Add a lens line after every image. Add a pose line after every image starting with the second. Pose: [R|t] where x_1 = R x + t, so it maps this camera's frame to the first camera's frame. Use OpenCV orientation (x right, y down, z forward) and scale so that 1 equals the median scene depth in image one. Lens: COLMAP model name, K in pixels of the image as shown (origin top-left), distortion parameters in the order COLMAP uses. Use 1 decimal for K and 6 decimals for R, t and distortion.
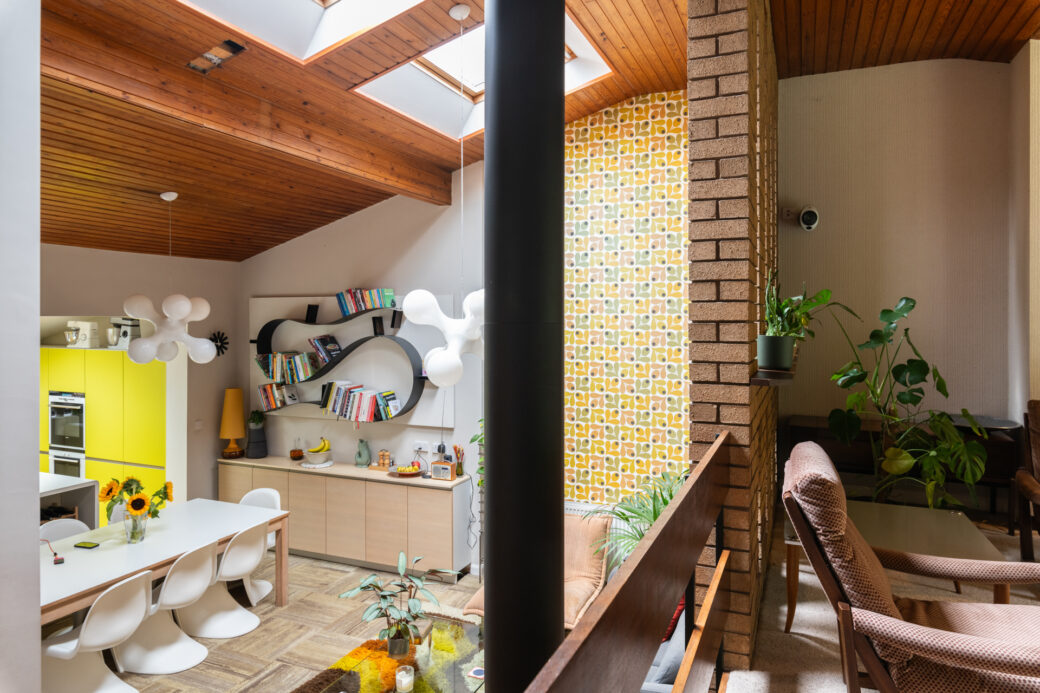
lens RADIAL K [[666.4, 0, 546.4], [0, 666.4, 329.1], [0, 0, 1]] dist [0.001720, -0.000966]
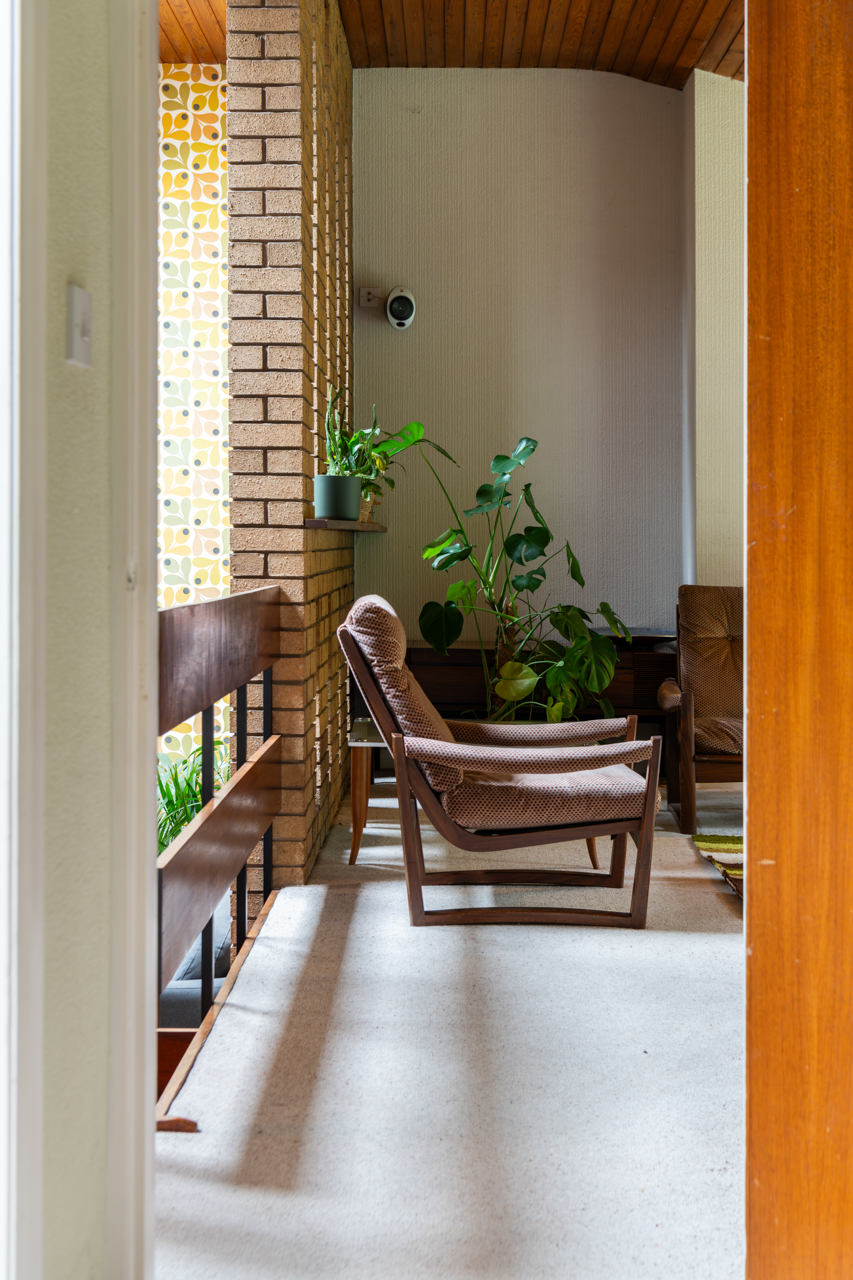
lens RADIAL K [[1800.6, 0, 426.5], [0, 1800.6, 640.0], [0, 0, 1]] dist [-0.003651, -0.019807]
pose [[0.936131, -0.014237, 0.351363, -0.315303], [-0.001453, 0.999015, 0.044351, 0.120251], [-0.351649, -0.042029, 0.935188, -1.067703]]
